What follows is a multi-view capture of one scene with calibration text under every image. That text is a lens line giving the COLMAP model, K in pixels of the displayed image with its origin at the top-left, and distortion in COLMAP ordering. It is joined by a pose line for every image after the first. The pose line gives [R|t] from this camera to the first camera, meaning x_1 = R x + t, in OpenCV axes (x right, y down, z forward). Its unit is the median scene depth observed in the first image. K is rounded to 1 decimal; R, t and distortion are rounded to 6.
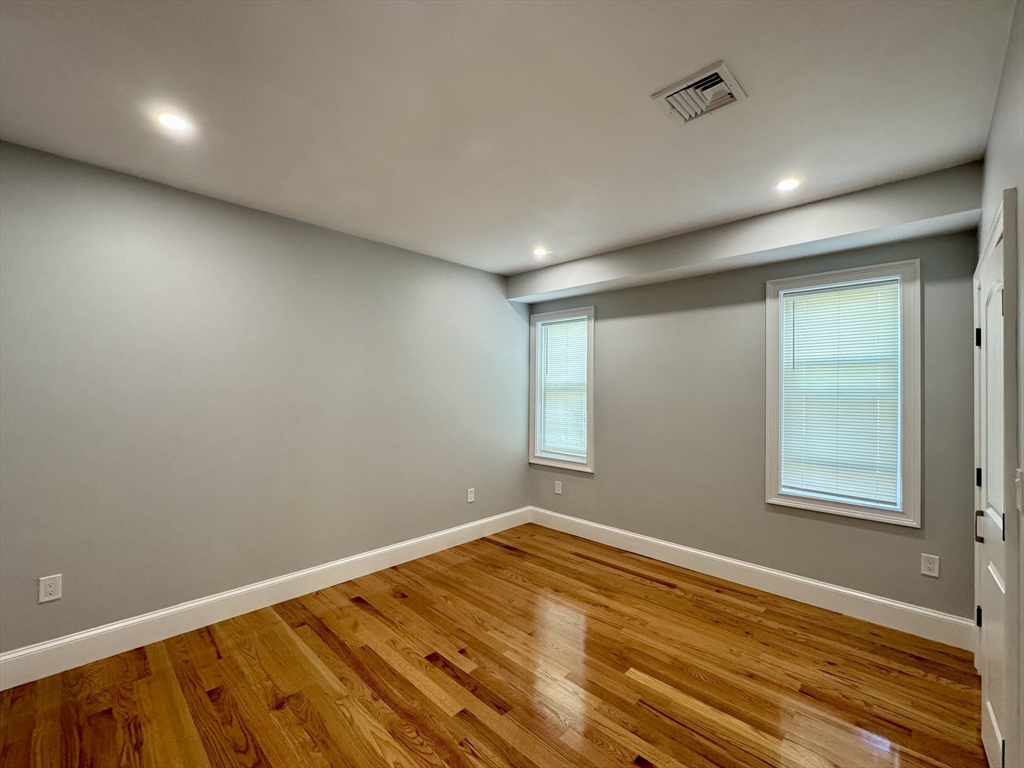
lens RADIAL K [[440.5, 0, 511.4], [0, 440.5, 385.0], [0, 0, 1]] dist [-0.004307, -0.000728]
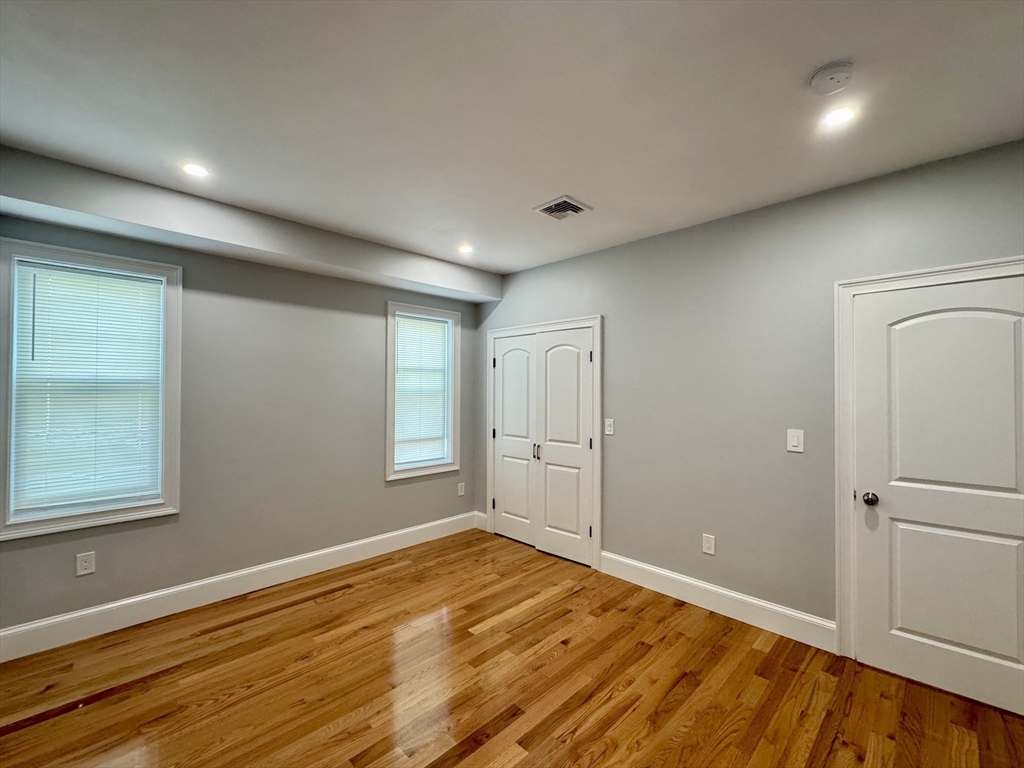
lens RADIAL K [[440.5, 0, 514.4], [0, 440.5, 378.2], [0, 0, 1]] dist [-0.004307, -0.000728]
pose [[-0.000434, 0.017555, 0.999846, -0.656814], [-0.012227, 0.999771, -0.017559, -0.002155], [-0.999925, -0.012232, -0.000219, 0.645596]]
